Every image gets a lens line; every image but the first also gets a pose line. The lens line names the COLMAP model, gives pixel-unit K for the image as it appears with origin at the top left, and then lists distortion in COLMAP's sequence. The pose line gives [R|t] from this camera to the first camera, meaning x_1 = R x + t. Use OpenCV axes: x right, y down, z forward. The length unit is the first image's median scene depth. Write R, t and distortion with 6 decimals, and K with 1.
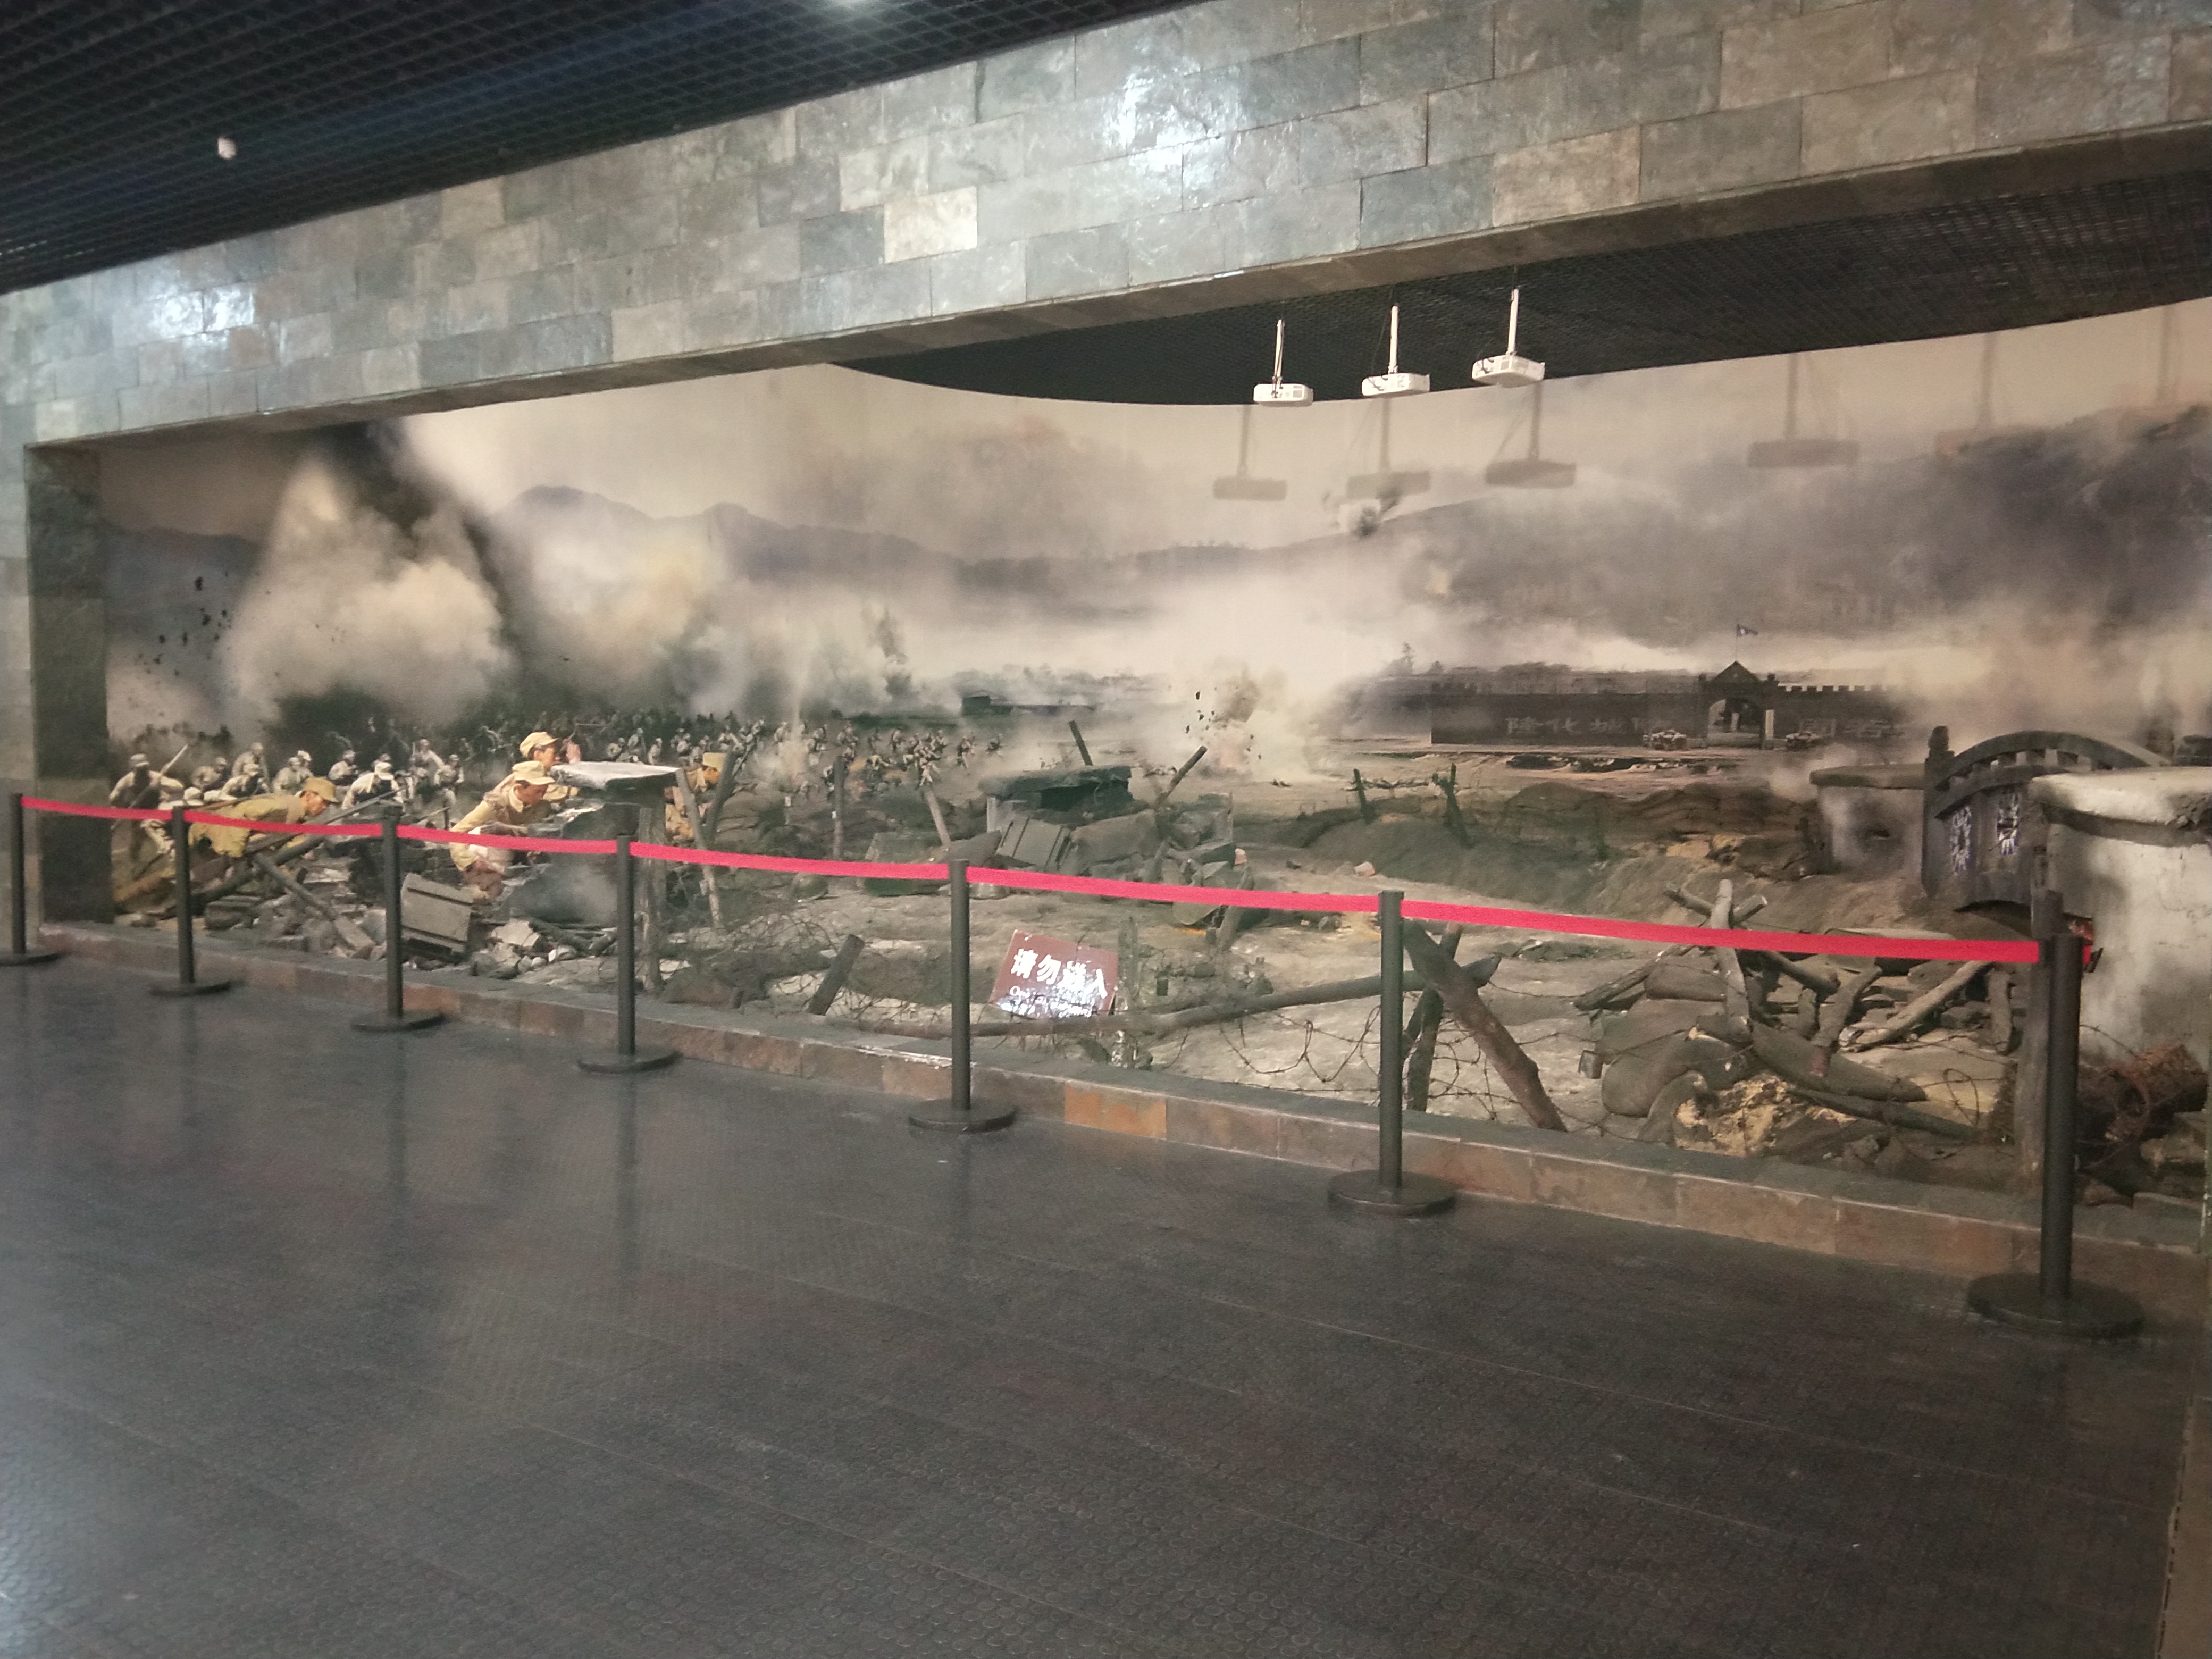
lens RADIAL K [[1772.4, 0, 1097.1], [0, 1772.4, 800.6], [0, 0, 1]] dist [0.135317, -0.209897]
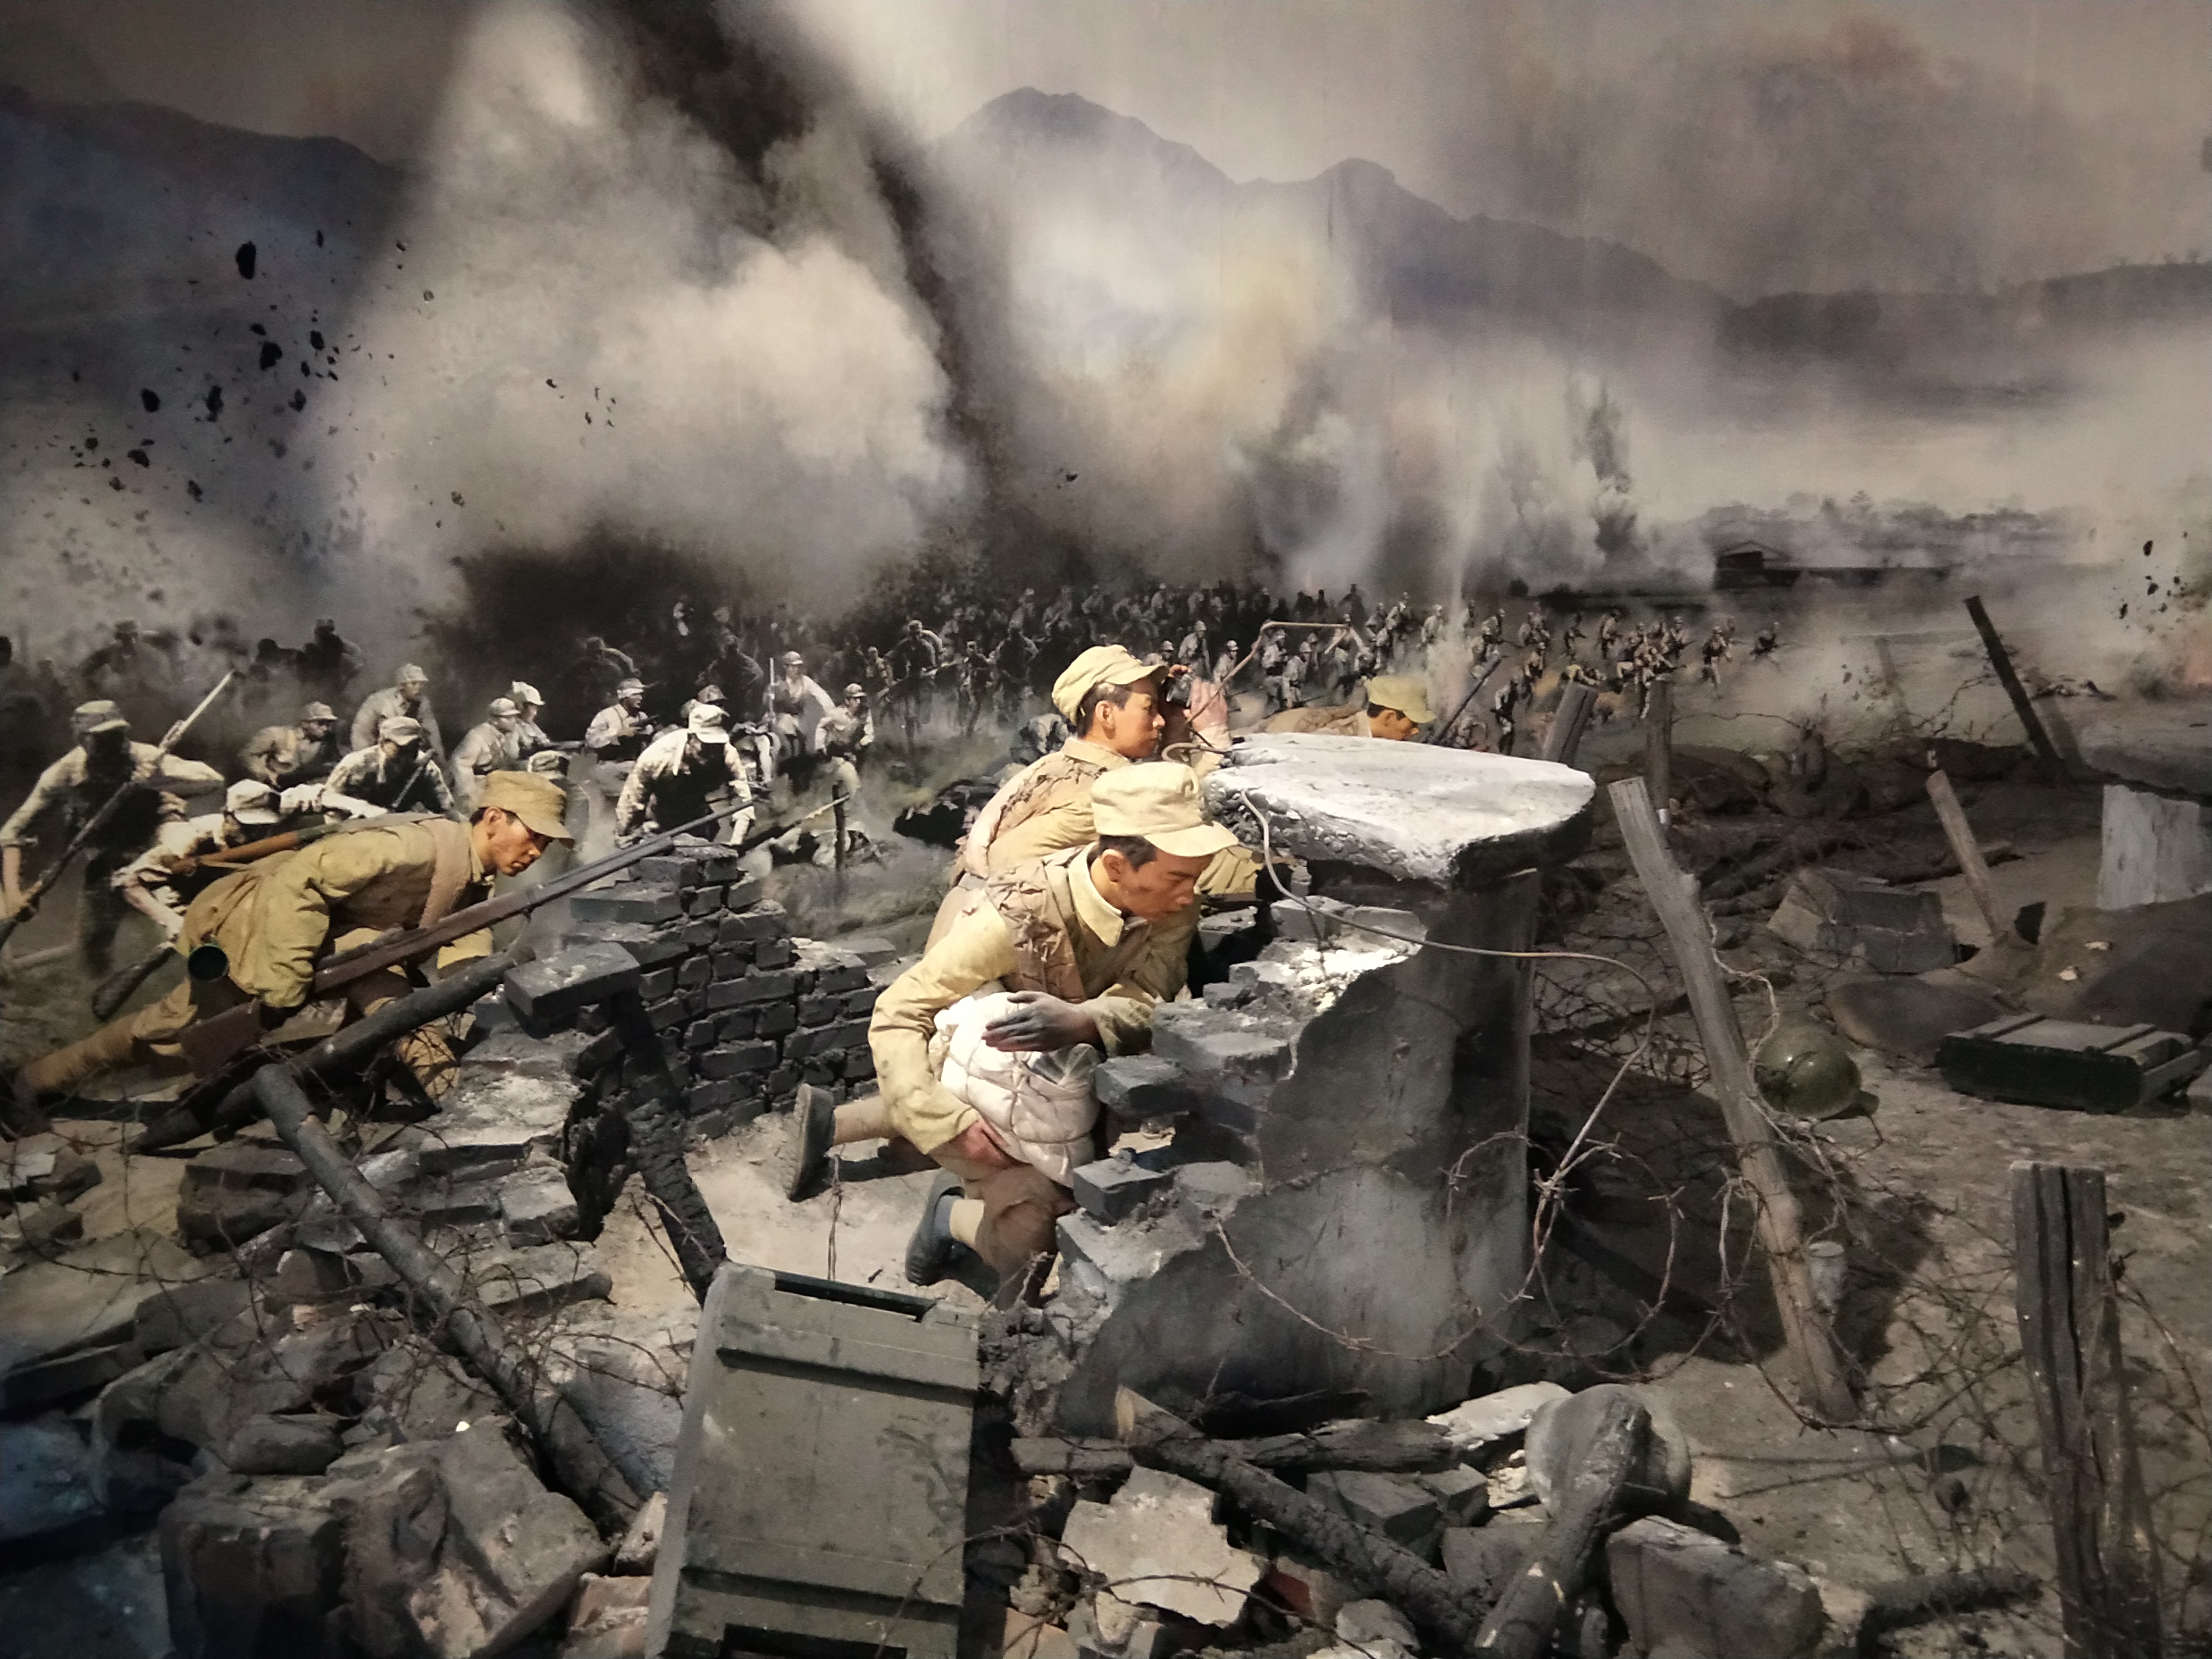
lens RADIAL K [[1772.4, 0, 1097.1], [0, 1772.4, 800.6], [0, 0, 1]] dist [0.135317, -0.209897]
pose [[0.981356, 0.018818, -0.191275, -0.204045], [-0.005524, 0.997546, 0.069798, -0.027012], [0.192119, -0.067440, 0.979052, 0.550307]]
